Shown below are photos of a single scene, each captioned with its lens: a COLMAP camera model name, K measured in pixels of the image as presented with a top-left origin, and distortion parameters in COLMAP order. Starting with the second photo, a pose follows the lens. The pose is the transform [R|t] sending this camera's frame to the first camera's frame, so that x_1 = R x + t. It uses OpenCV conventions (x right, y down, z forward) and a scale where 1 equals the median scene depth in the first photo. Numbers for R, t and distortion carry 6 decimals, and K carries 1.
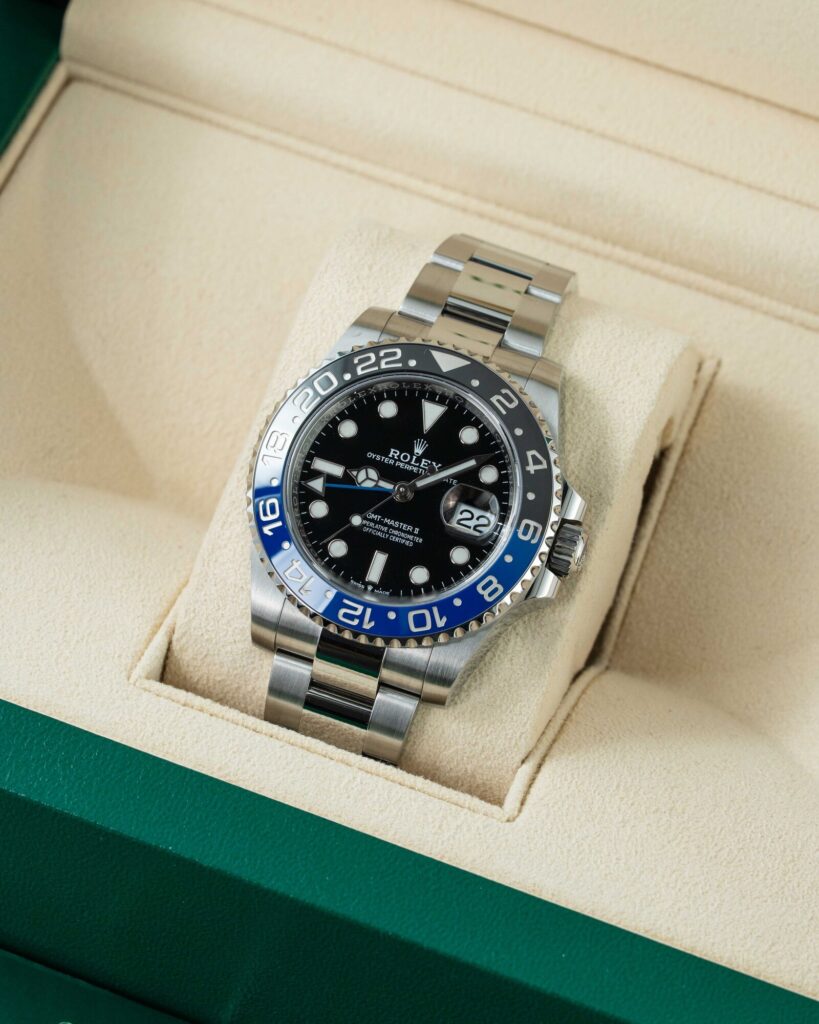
lens RADIAL K [[4772.4, 0, 408.4], [0, 4772.4, 513.2], [0, 0, 1]] dist [-0.109463, 0.000000]
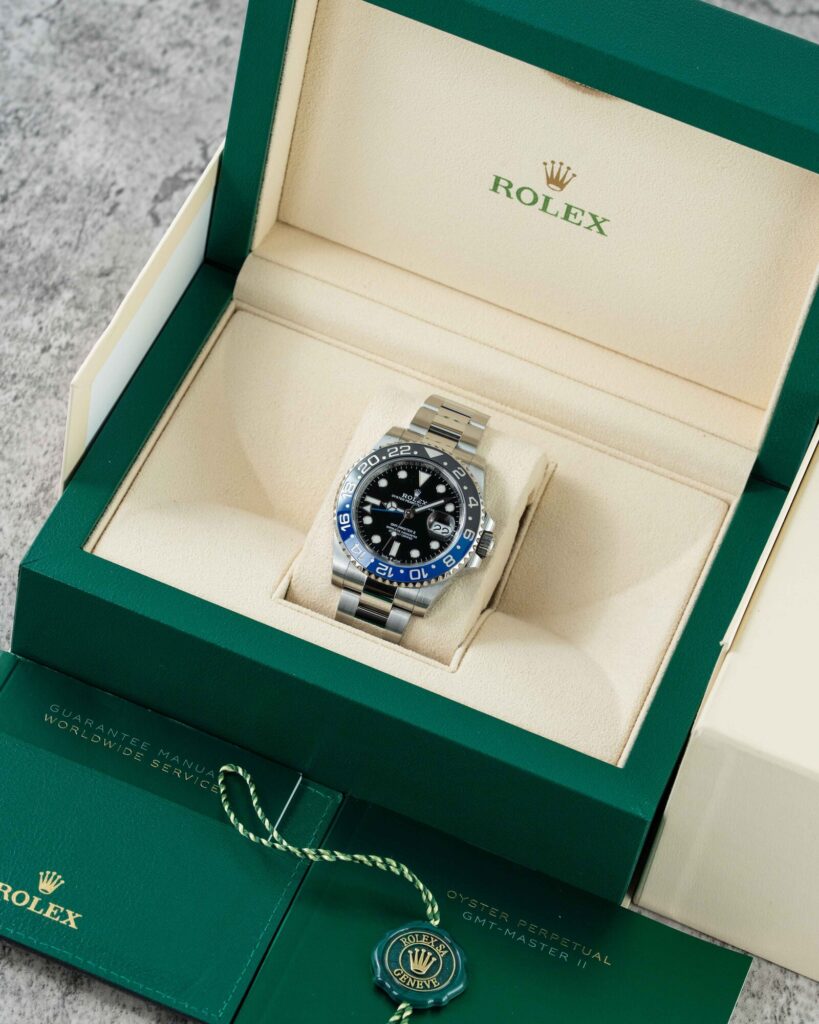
lens RADIAL K [[4772.4, 0, 409.5], [0, 4772.4, 511.6], [0, 0, 1]] dist [-0.109463, 0.000000]
pose [[0.996078, 0.051833, 0.071701, -0.147832], [-0.047627, 0.997111, -0.059169, 0.115991], [-0.074561, 0.055522, 0.995670, -1.061797]]
